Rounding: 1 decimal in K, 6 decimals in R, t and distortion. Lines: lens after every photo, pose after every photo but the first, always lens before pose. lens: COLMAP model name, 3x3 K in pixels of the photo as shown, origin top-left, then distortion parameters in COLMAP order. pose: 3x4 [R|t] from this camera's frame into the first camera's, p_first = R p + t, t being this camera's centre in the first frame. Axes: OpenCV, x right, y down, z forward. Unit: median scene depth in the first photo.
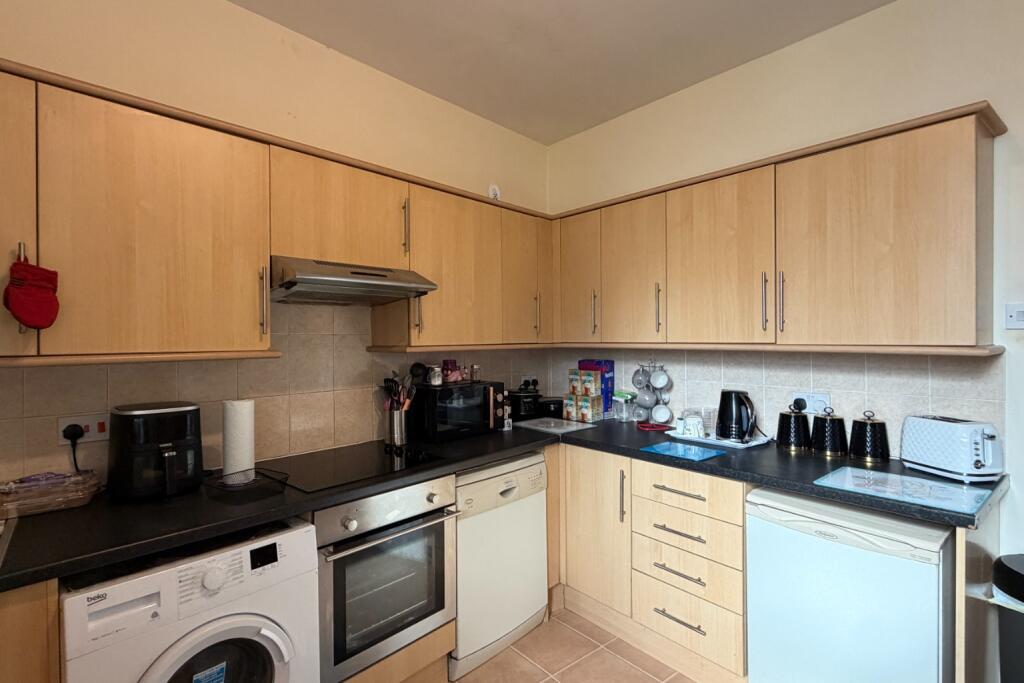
lens RADIAL K [[510.3, 0, 513.3], [0, 510.3, 338.0], [0, 0, 1]] dist [0.000226, -0.000061]
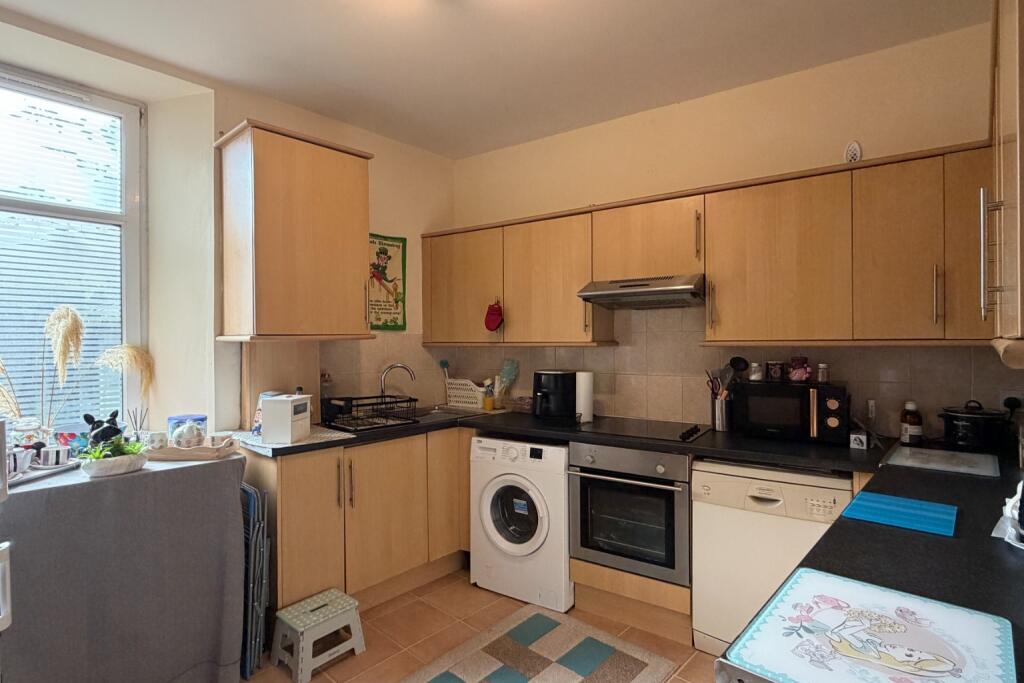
lens RADIAL K [[510.3, 0, 512.3], [0, 510.3, 341.0], [0, 0, 1]] dist [0.000226, -0.000061]
pose [[0.132394, 0.004645, -0.991186, 0.923210], [0.002203, 0.999985, 0.004981, 0.011245], [0.991195, -0.002843, 0.132382, 0.475601]]
